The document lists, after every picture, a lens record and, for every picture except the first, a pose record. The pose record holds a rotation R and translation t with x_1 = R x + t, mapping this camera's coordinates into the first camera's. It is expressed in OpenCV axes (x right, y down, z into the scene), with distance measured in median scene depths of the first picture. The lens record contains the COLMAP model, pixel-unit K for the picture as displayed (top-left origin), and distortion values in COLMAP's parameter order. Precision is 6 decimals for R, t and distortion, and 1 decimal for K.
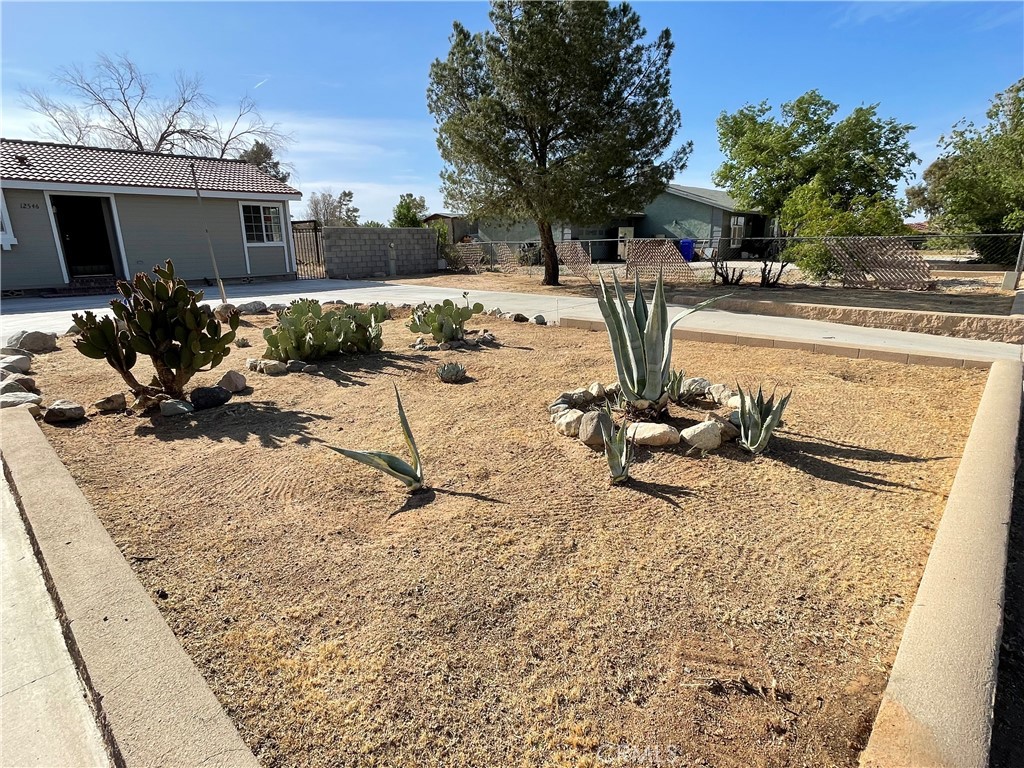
lens RADIAL K [[520.9, 0, 509.4], [0, 520.9, 385.5], [0, 0, 1]] dist [-0.030039, 0.010291]
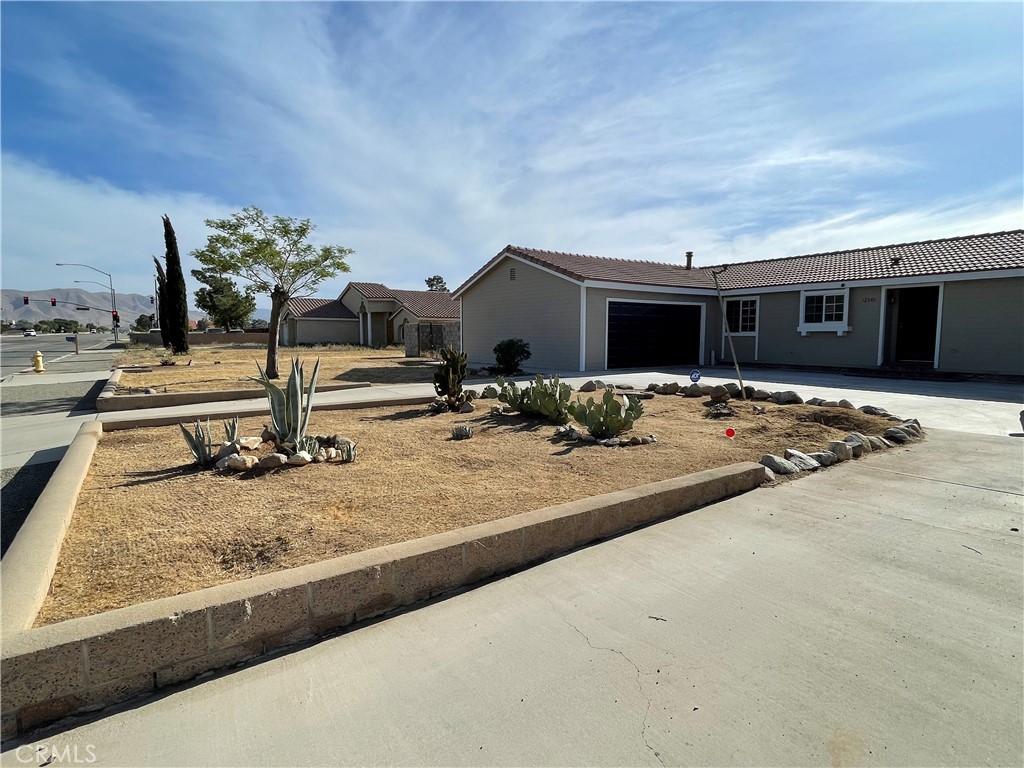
lens RADIAL K [[520.9, 0, 507.5], [0, 520.9, 377.2], [0, 0, 1]] dist [-0.030039, 0.010291]
pose [[-0.226497, 0.088911, -0.969945, 0.263973], [-0.256494, 0.955231, 0.147458, -0.086462], [0.939633, 0.282184, -0.193552, 0.304369]]
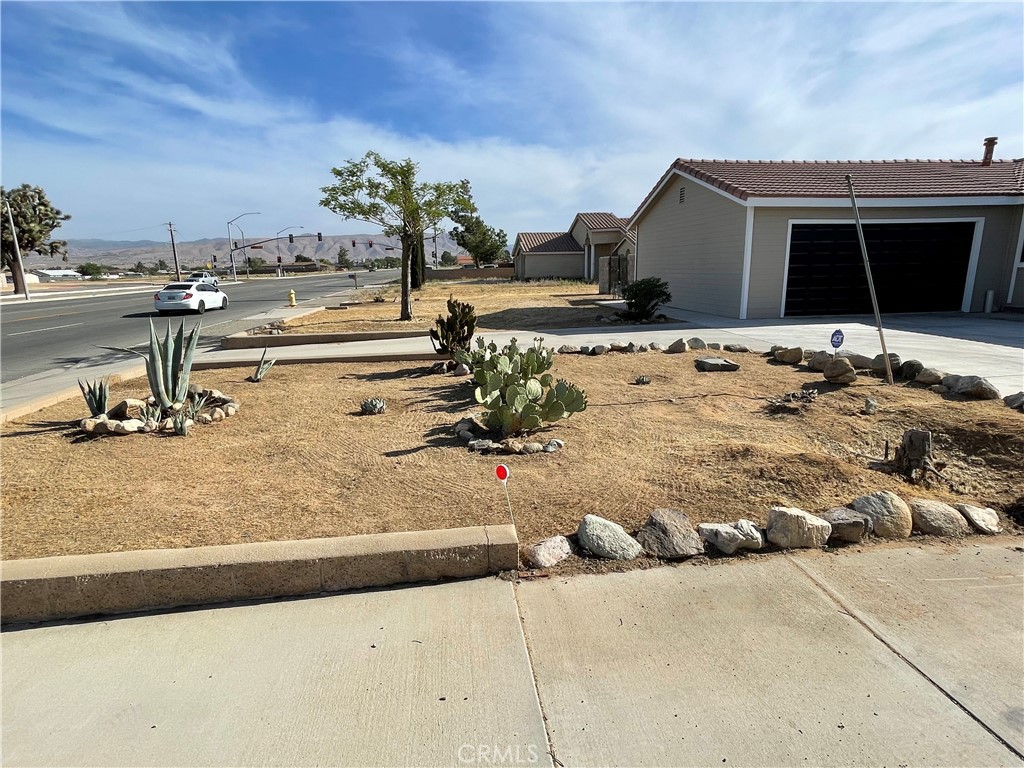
lens RADIAL K [[520.9, 0, 522.1], [0, 520.9, 371.0], [0, 0, 1]] dist [-0.030039, 0.010291]
pose [[-0.662947, 0.170121, -0.729081, 0.100800], [-0.171672, 0.913350, 0.369217, -0.130717], [0.728718, 0.369934, -0.576298, 0.437046]]
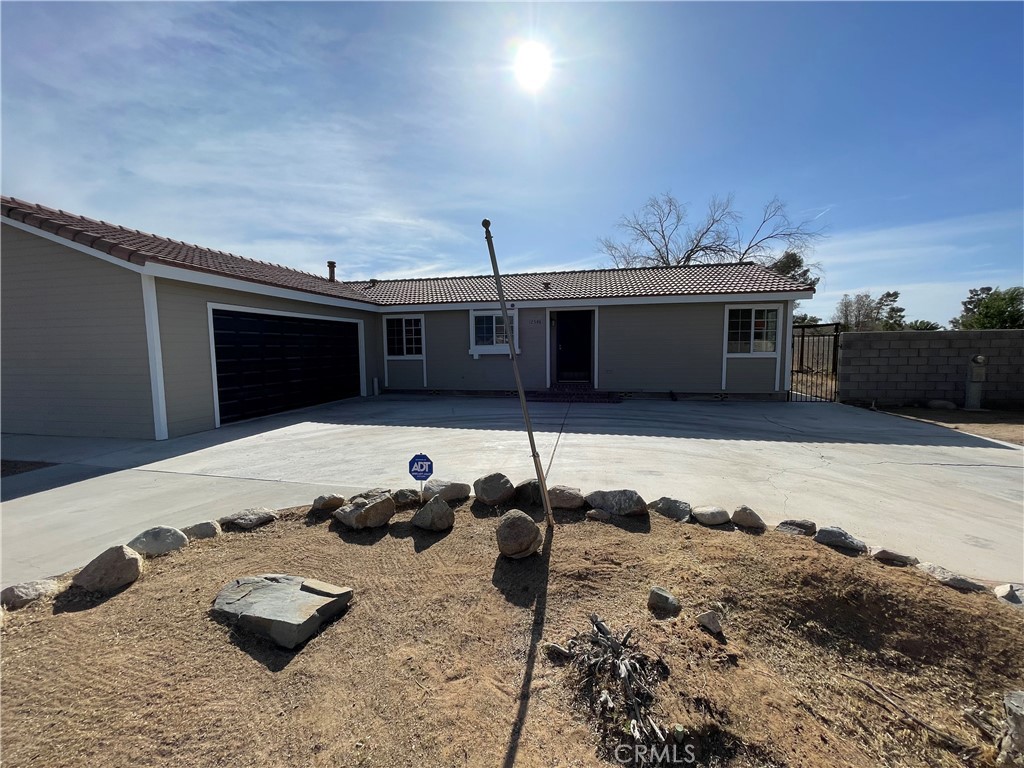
lens RADIAL K [[405.9, 0, 515.8], [0, 405.9, 388.4], [0, 0, 1]] dist [-0.003218, 0.000708]
pose [[0.519602, 0.089948, -0.849661, -0.101738], [-0.222074, 0.974483, -0.032645, -0.100975], [0.825044, 0.205650, 0.526318, 0.314916]]
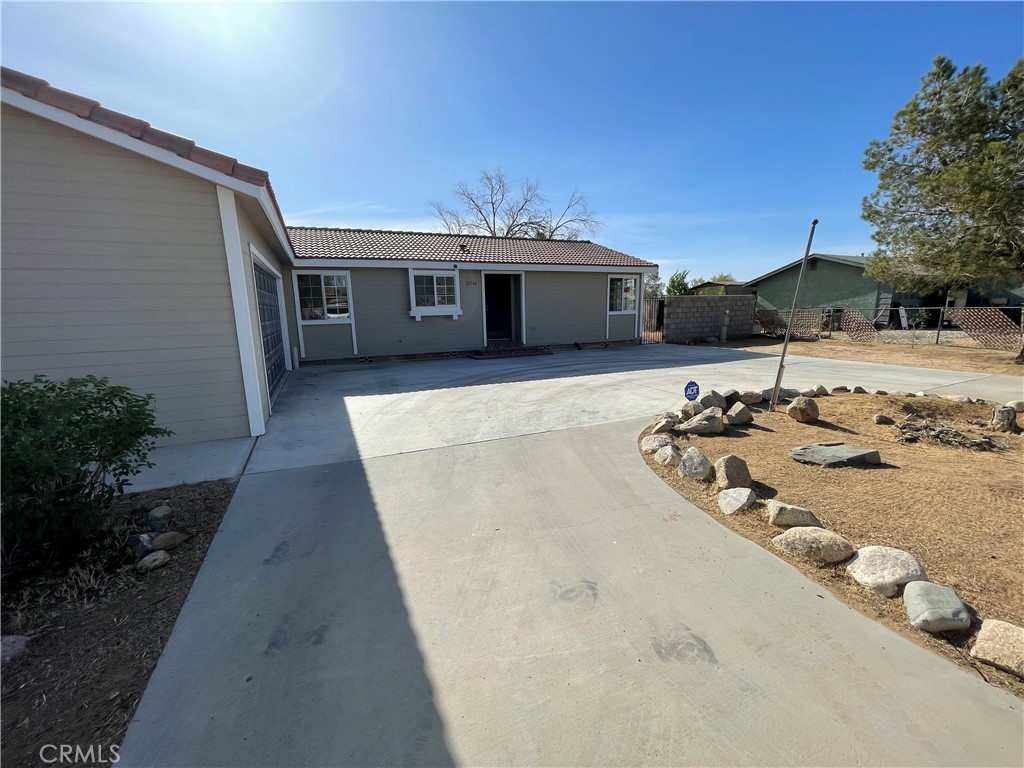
lens RADIAL K [[405.9, 0, 512.4], [0, 405.9, 382.4], [0, 0, 1]] dist [-0.003218, 0.000708]
pose [[0.920392, 0.059502, -0.386443, -0.287588], [-0.091299, 0.993736, -0.064439, -0.040226], [0.380188, 0.094592, 0.920059, 0.108834]]
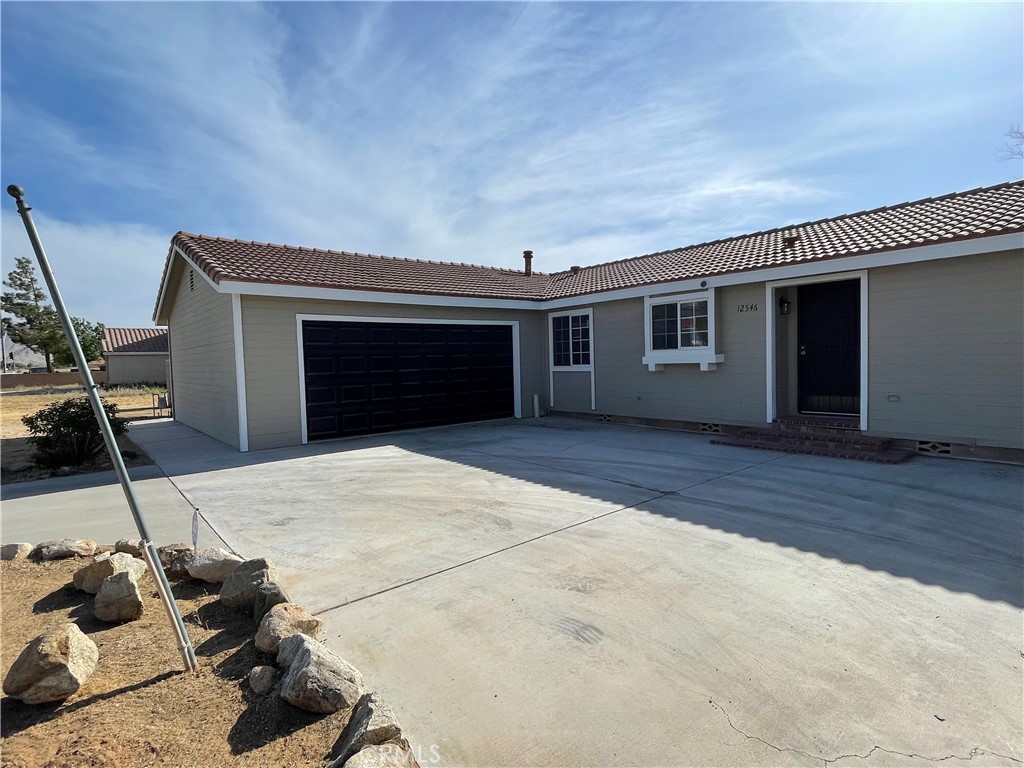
lens RADIAL K [[520.9, 0, 507.1], [0, 520.9, 352.4], [0, 0, 1]] dist [-0.030039, 0.010291]
pose [[-0.145980, -0.001058, -0.989287, -0.130776], [-0.236772, 0.970974, 0.033900, -0.149101], [0.960536, 0.239184, -0.141993, 0.498550]]
